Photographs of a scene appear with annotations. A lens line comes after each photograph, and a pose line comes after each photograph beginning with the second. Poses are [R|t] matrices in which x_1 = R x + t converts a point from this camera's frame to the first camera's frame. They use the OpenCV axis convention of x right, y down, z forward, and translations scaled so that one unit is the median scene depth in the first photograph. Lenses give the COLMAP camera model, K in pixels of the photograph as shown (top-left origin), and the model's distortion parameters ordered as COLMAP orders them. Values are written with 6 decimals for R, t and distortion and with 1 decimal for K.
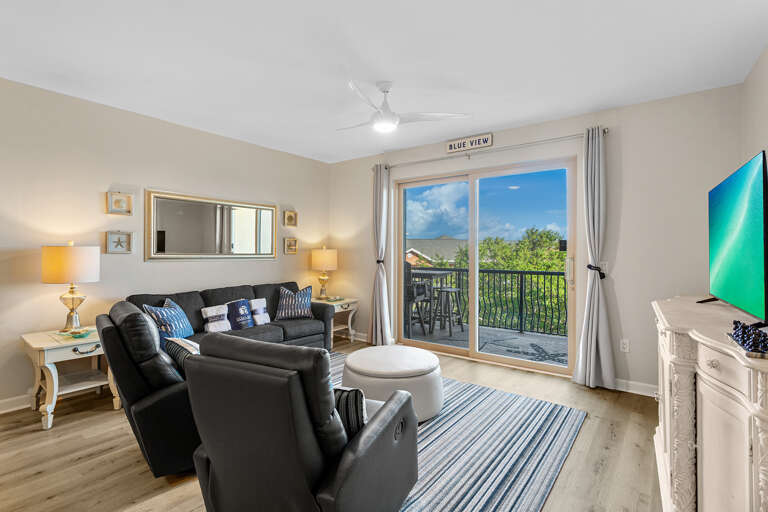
lens RADIAL K [[361.0, 0, 385.7], [0, 361.0, 250.5], [0, 0, 1]] dist [-0.002843, 0.000783]
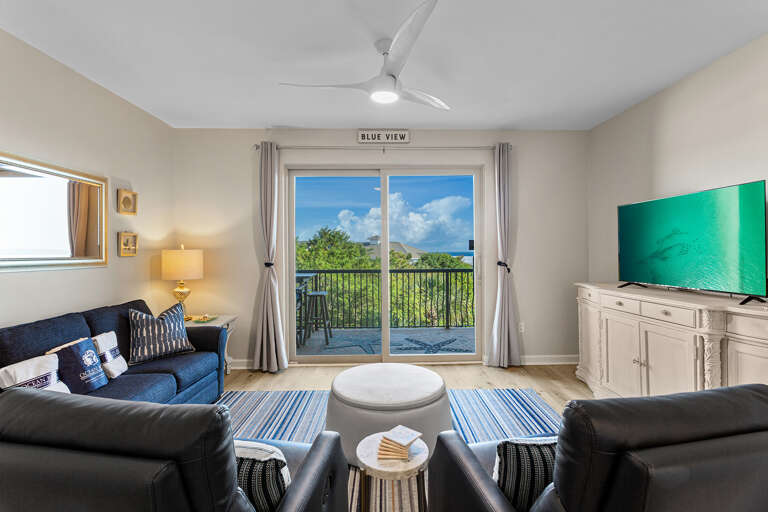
lens RADIAL K [[361.0, 0, 386.3], [0, 361.0, 250.9], [0, 0, 1]] dist [-0.002843, 0.000783]
pose [[0.790149, -0.006874, 0.612877, -0.336482], [0.005671, 0.999976, 0.003904, -0.000937], [-0.612889, 0.000391, 0.790169, 0.244166]]
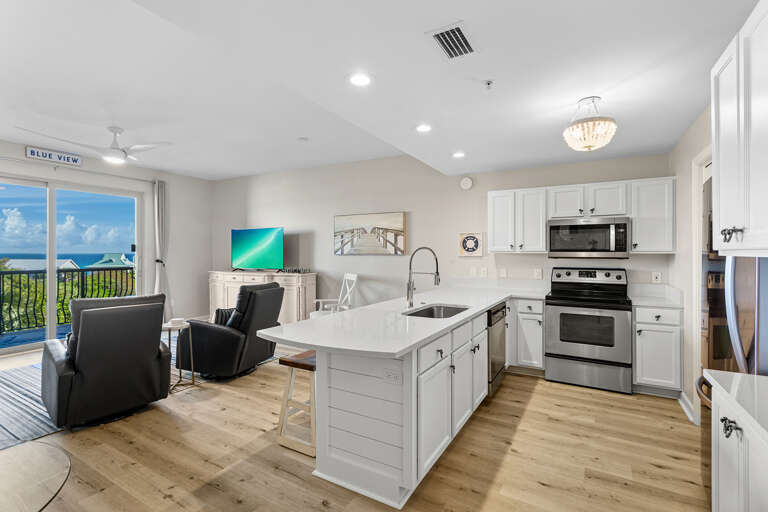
lens RADIAL K [[361.0, 0, 386.9], [0, 361.0, 254.2], [0, 0, 1]] dist [-0.002843, 0.000783]
pose [[-0.127472, -0.008613, 0.991805, -1.000429], [-0.004263, 0.999958, 0.008136, -0.003924], [-0.991833, -0.003191, -0.127503, 0.108352]]
